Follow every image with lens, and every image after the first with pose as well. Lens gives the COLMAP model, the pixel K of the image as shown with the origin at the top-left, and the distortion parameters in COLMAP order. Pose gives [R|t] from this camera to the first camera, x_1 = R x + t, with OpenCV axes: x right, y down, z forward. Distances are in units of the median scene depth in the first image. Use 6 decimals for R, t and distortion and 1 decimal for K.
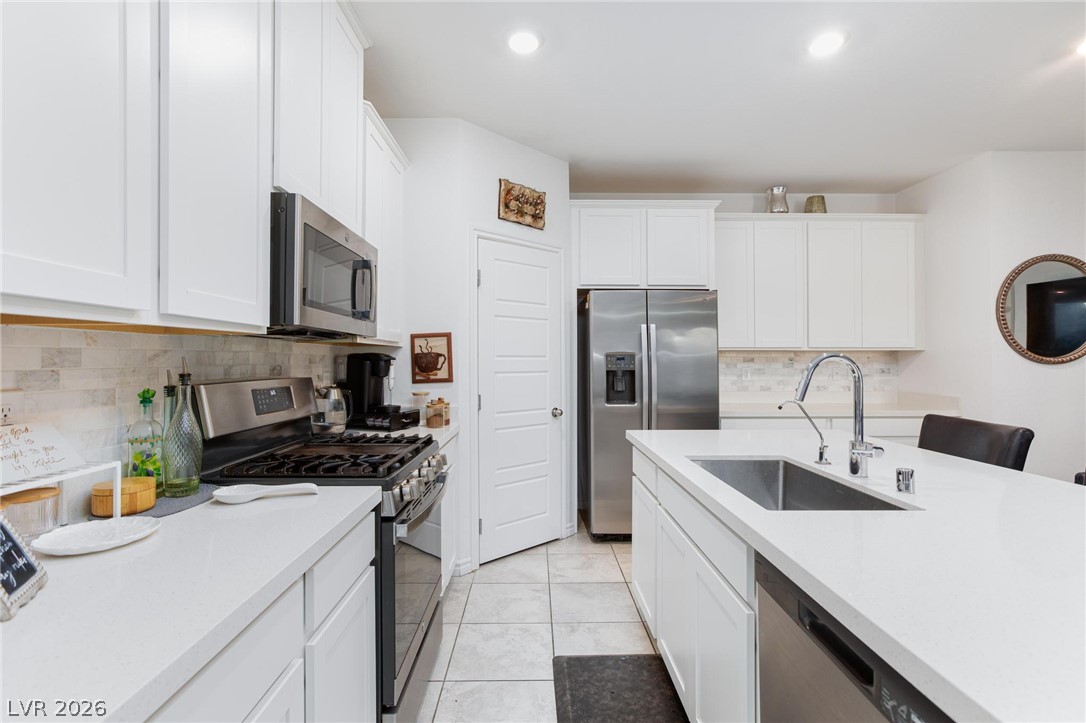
lens RADIAL K [[503.5, 0, 545.4], [0, 503.5, 358.8], [0, 0, 1]] dist [-0.022995, 0.006334]
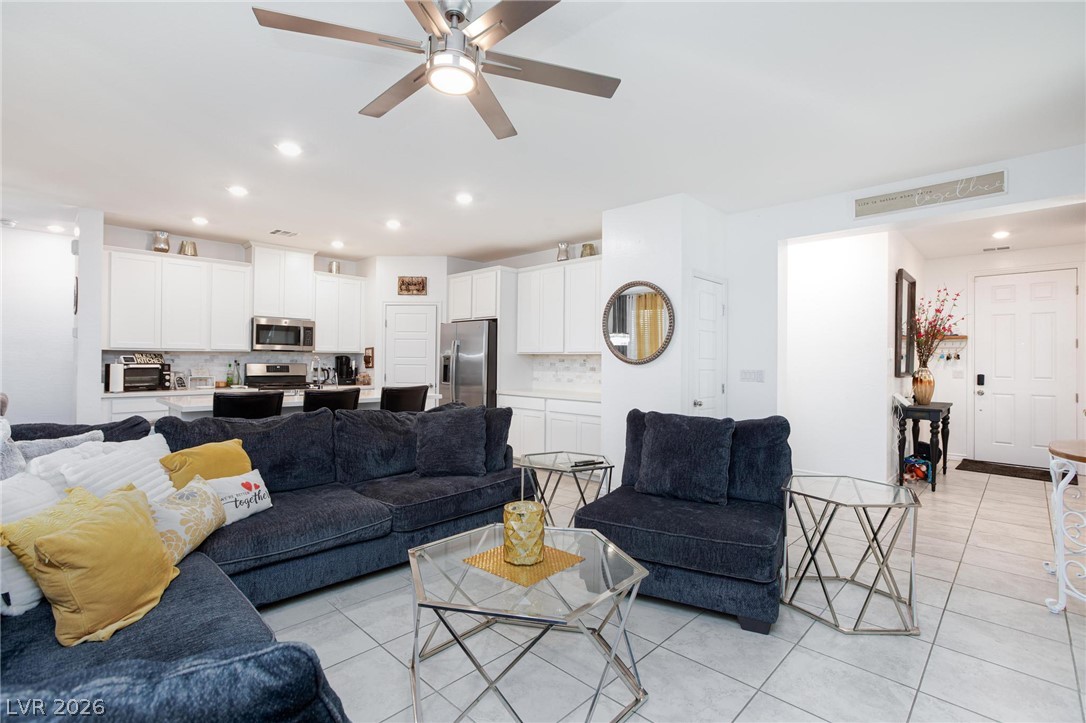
lens RADIAL K [[503.5, 0, 542.4], [0, 503.5, 360.1], [0, 0, 1]] dist [-0.022995, 0.006334]
pose [[0.710966, 0.008359, -0.703177, 1.781408], [-0.008704, 0.999957, 0.003086, -0.004432], [0.703173, 0.003927, 0.711008, -0.112887]]
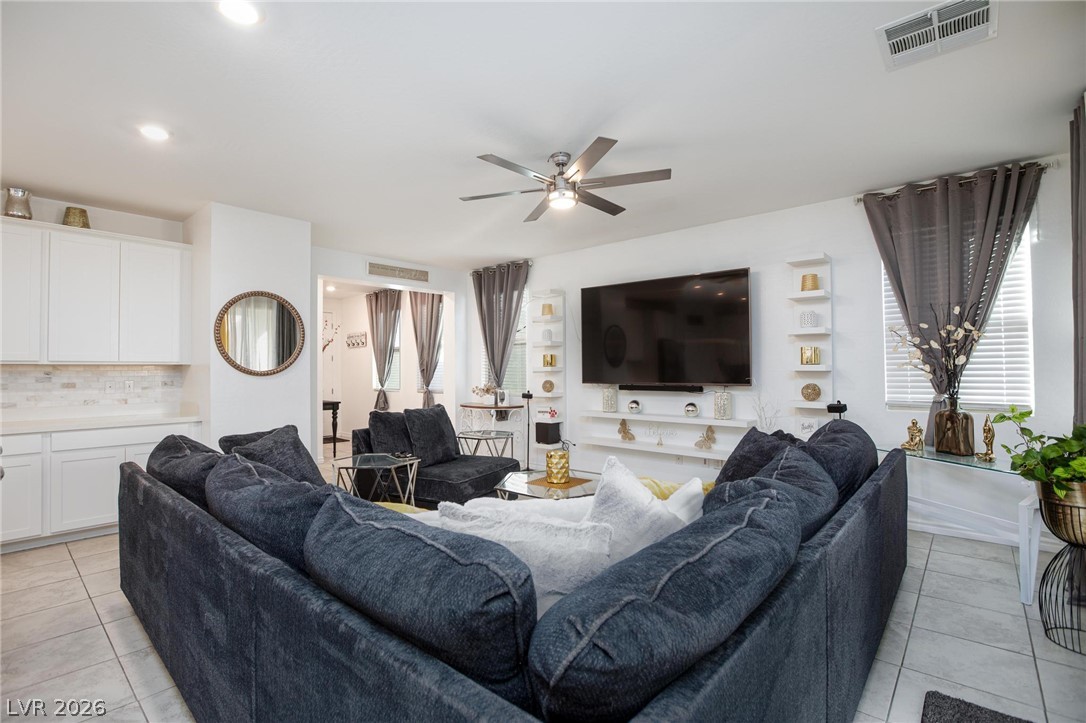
lens RADIAL K [[503.5, 0, 522.3], [0, 503.5, 362.2], [0, 0, 1]] dist [-0.022995, 0.006334]
pose [[0.696393, 0.009742, 0.717595, 0.563323], [0.003271, 0.999854, -0.016749, -0.001643], [-0.717653, 0.014011, 0.696260, -0.384312]]
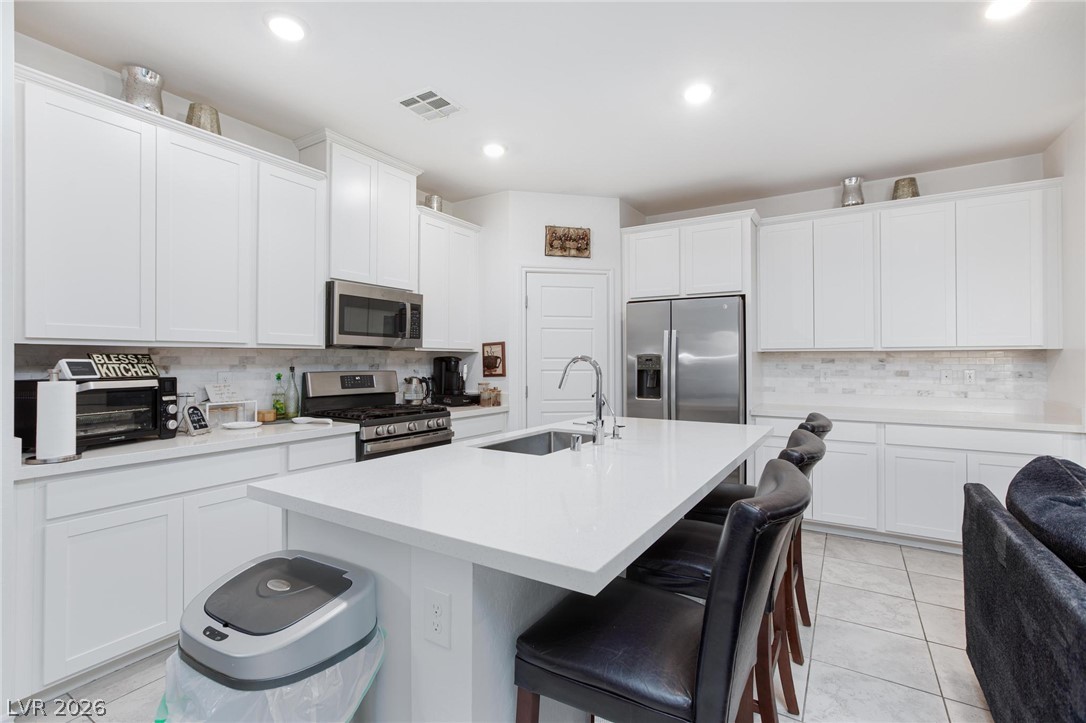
lens RADIAL K [[503.5, 0, 545.5], [0, 503.5, 355.9], [0, 0, 1]] dist [-0.022995, 0.006334]
pose [[0.845136, -0.005047, -0.534527, 0.583333], [0.000949, 0.999968, -0.007940, -0.000399], [0.534550, 0.006203, 0.845114, -0.125765]]
